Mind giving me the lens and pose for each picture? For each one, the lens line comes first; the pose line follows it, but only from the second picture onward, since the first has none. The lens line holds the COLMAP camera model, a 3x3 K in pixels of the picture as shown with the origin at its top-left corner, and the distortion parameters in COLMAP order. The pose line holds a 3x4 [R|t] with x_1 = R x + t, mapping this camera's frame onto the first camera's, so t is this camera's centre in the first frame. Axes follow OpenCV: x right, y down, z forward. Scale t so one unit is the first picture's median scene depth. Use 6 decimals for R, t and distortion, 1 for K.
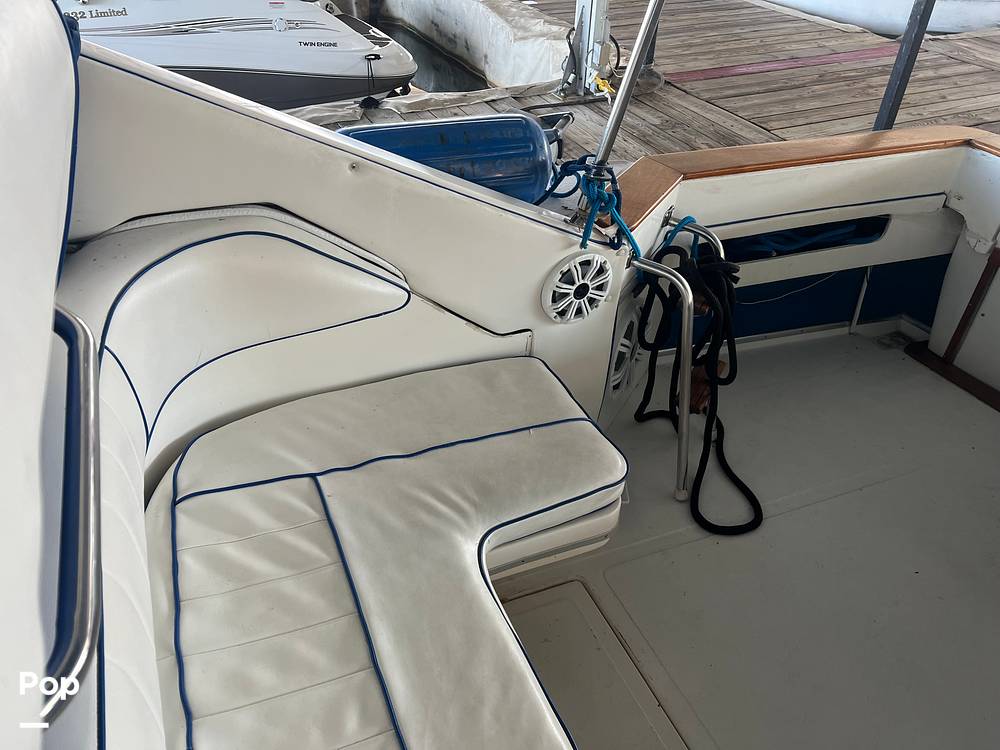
lens RADIAL K [[730.6, 0, 498.6], [0, 730.6, 373.8], [0, 0, 1]] dist [0.037492, -0.040148]
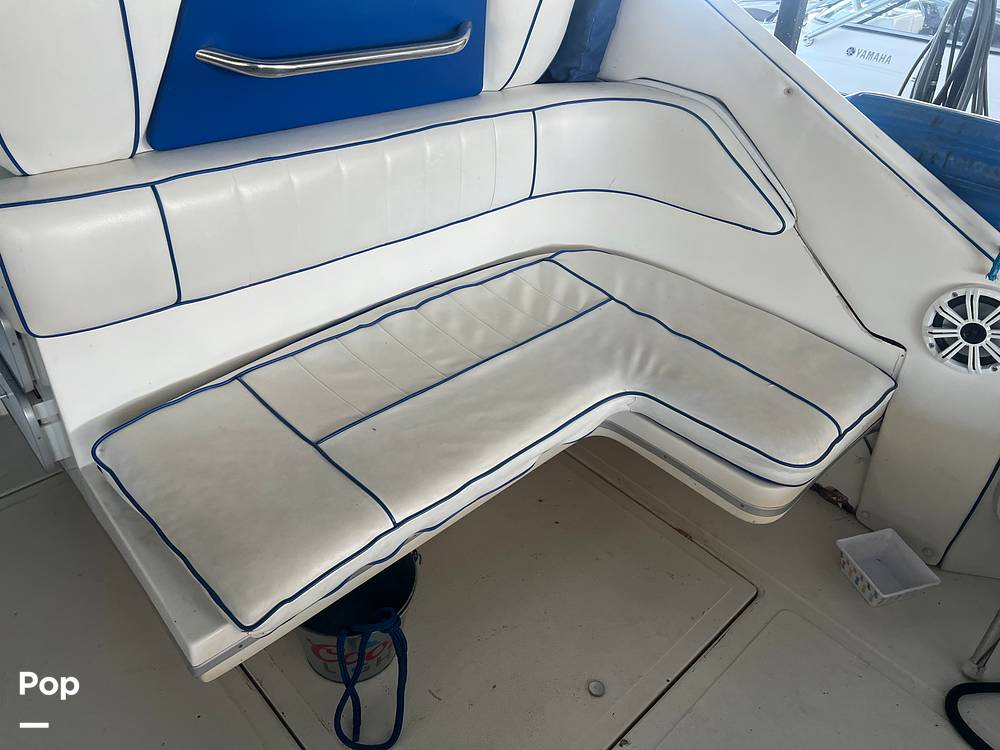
lens RADIAL K [[730.6, 0, 498.6], [0, 730.6, 373.8], [0, 0, 1]] dist [0.037492, -0.040148]
pose [[0.343600, 0.517320, -0.783785, 0.412411], [-0.578288, 0.774148, 0.257446, 0.013776], [0.739947, 0.364795, 0.565157, 0.091404]]
